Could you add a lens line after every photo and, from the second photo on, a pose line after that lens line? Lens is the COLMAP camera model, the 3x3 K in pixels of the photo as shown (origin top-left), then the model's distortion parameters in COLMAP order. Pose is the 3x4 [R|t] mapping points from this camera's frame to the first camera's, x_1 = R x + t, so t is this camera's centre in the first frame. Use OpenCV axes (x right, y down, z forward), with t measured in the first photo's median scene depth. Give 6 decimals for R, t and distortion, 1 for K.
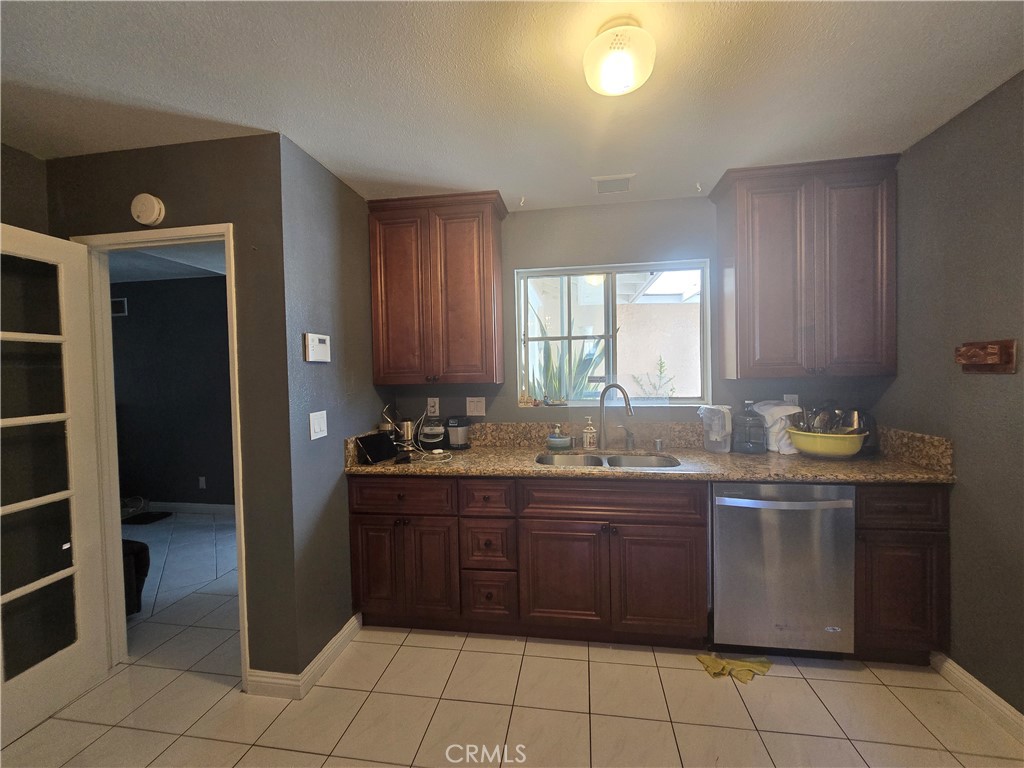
lens RADIAL K [[423.8, 0, 518.5], [0, 423.8, 379.7], [0, 0, 1]] dist [-0.004850, 0.000922]
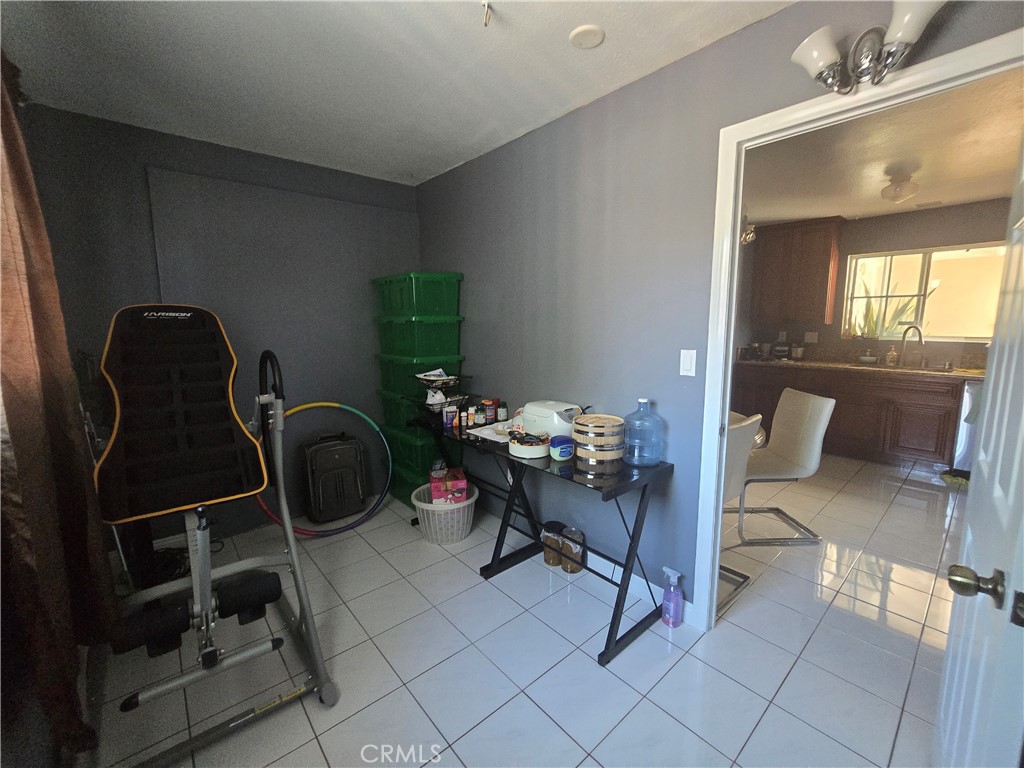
lens RADIAL K [[423.8, 0, 520.2], [0, 423.8, 375.0], [0, 0, 1]] dist [-0.004850, 0.000922]
pose [[0.774399, 0.104504, -0.624007, 0.078413], [-0.027964, 0.990954, 0.131254, 0.023343], [0.632079, -0.084193, 0.770317, -1.151931]]
